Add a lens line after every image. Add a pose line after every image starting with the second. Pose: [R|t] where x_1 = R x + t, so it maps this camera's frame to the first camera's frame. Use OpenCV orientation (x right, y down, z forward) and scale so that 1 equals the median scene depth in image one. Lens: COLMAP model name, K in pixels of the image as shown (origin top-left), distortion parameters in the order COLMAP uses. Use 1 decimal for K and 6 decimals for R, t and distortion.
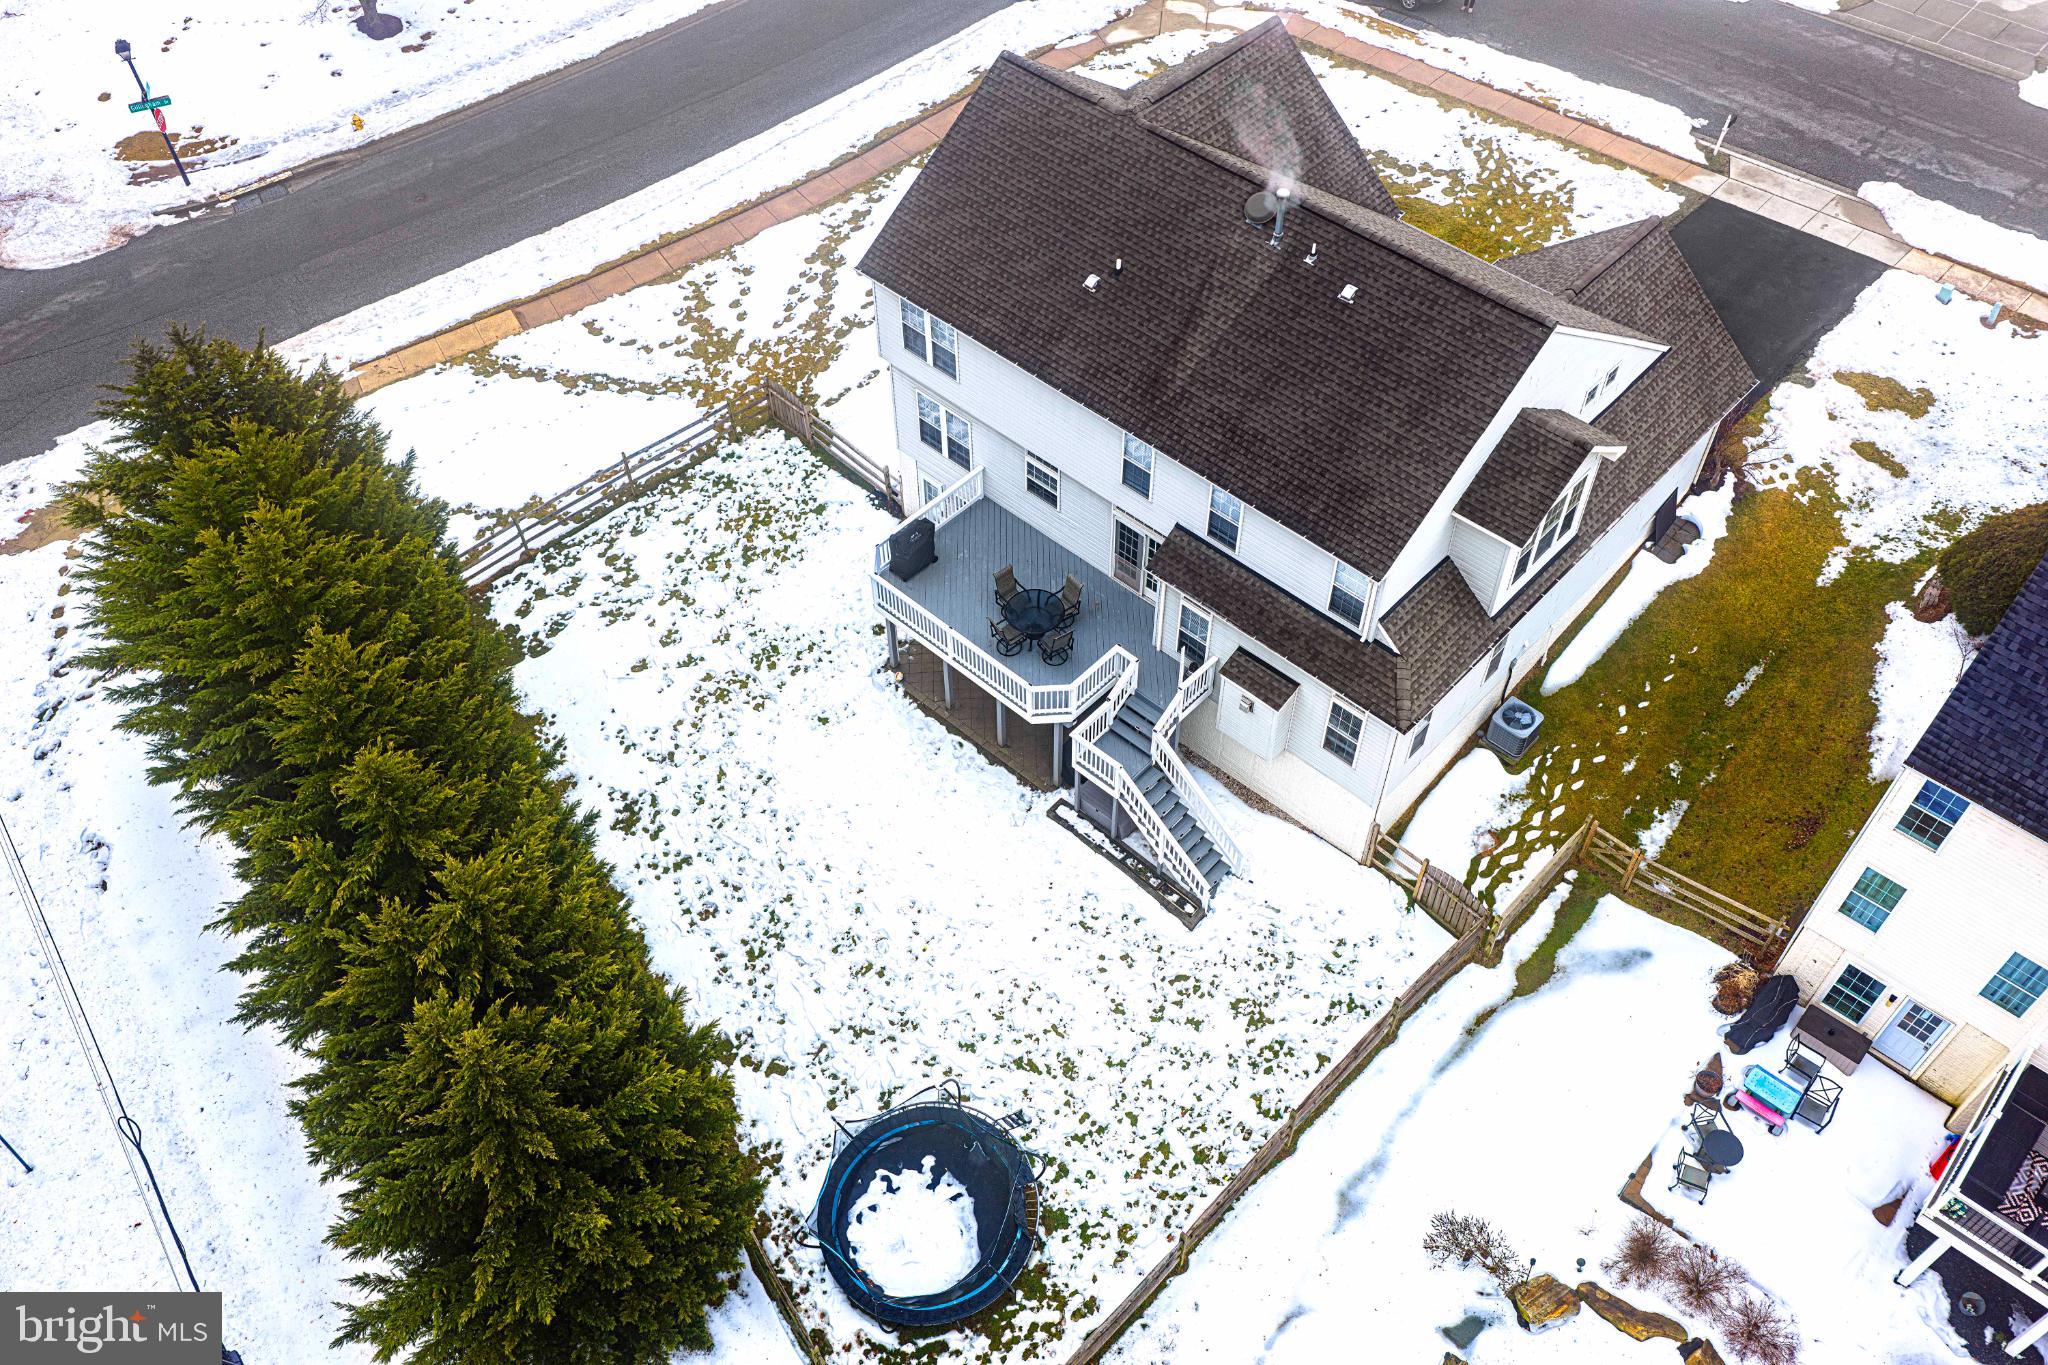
lens RADIAL K [[1770.6, 0, 1021.8], [0, 1770.6, 679.7], [0, 0, 1]] dist [0.007085, -0.013960]
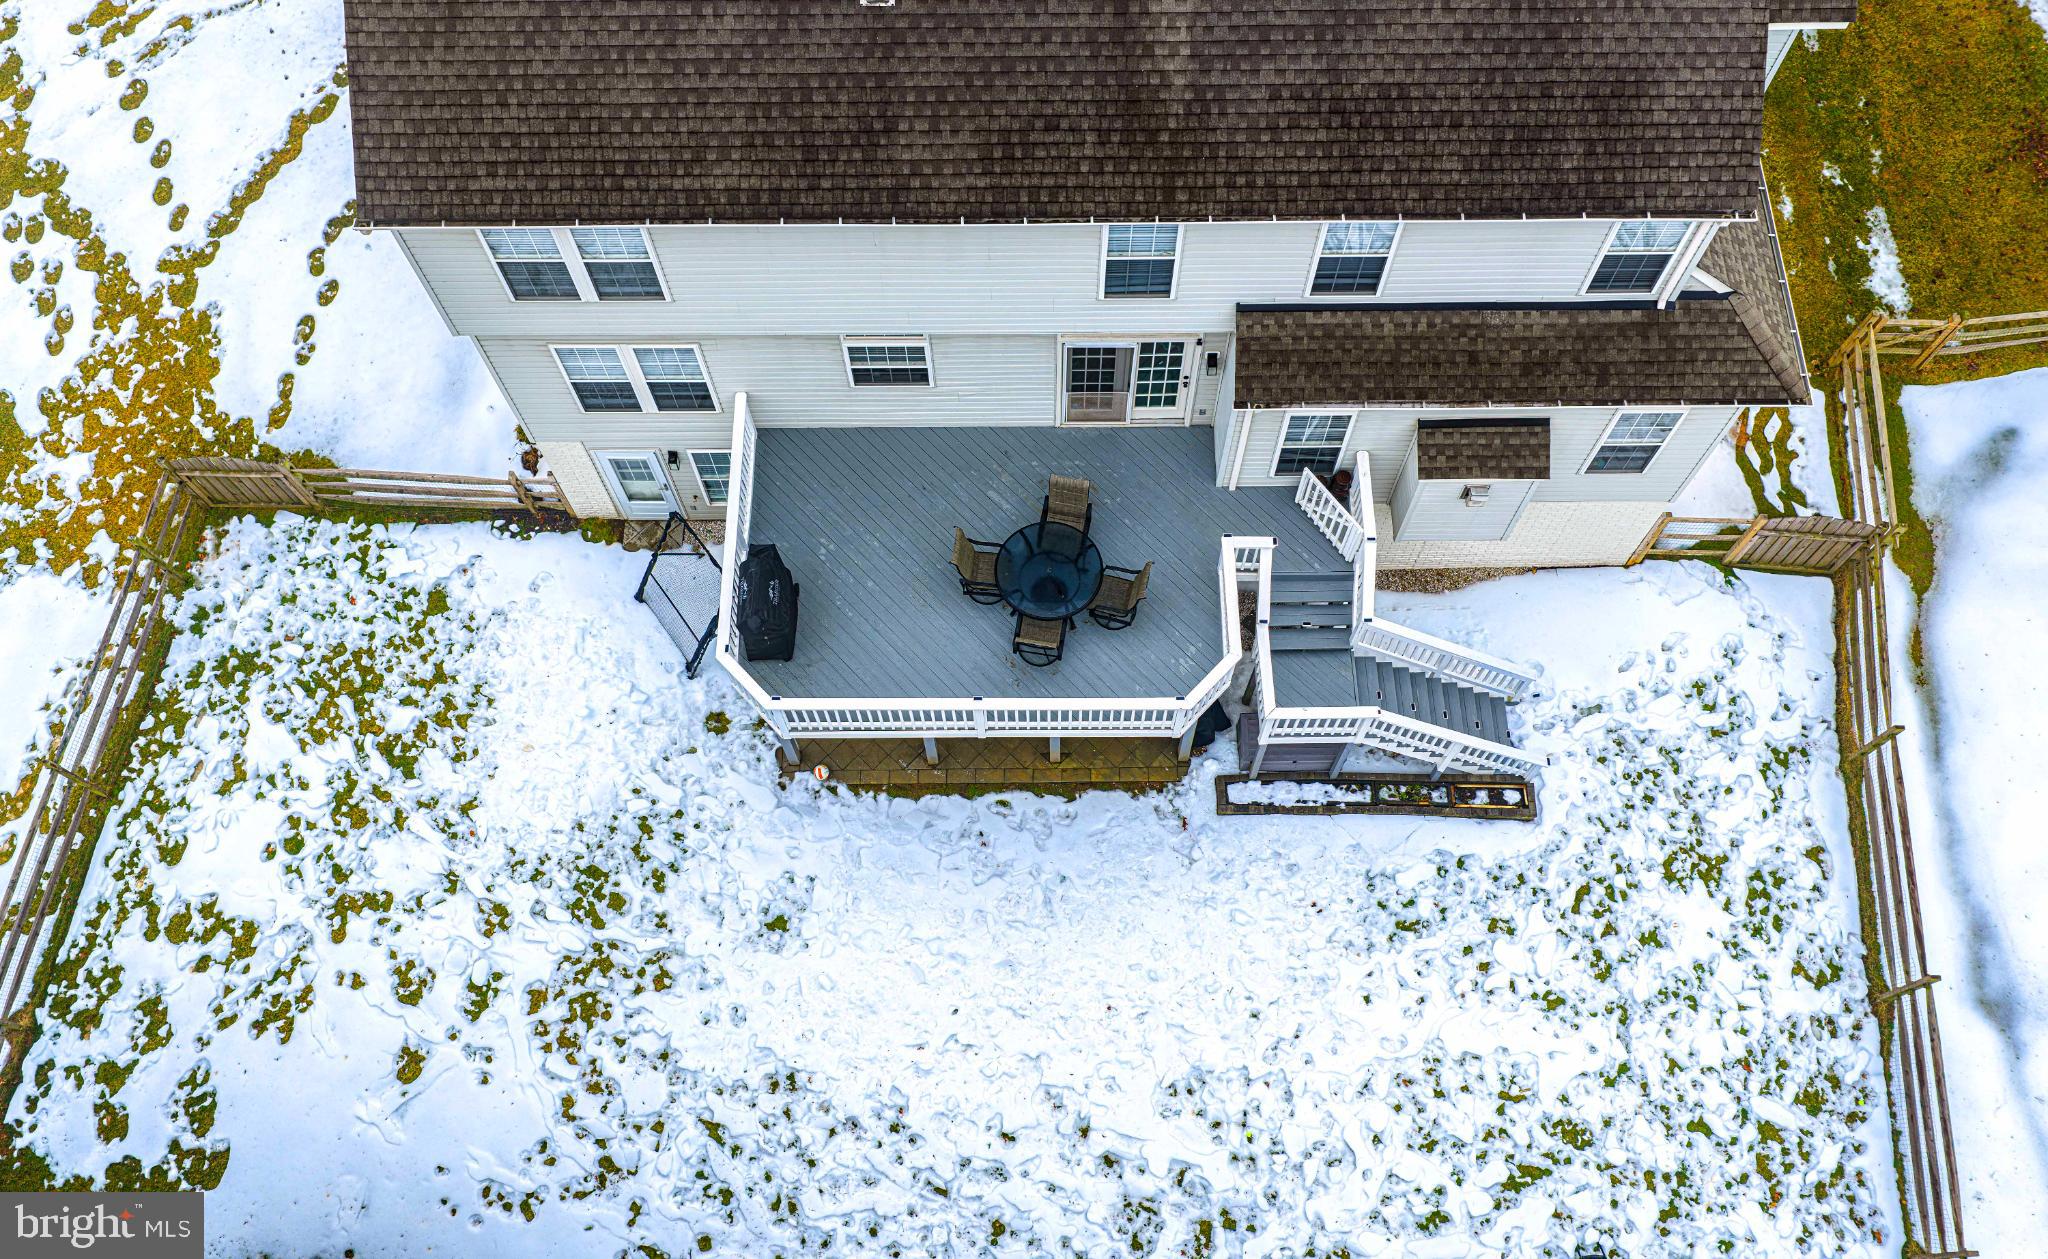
lens RADIAL K [[1788.3, 0, 1156.5], [0, 1788.3, 617.8], [0, 0, 1]] dist [-0.006023, 0.000912]
pose [[0.724480, -0.624982, 0.290733, -0.133242], [0.519667, 0.772334, 0.365304, -0.203993], [-0.452851, -0.113571, 0.884323, 0.467601]]
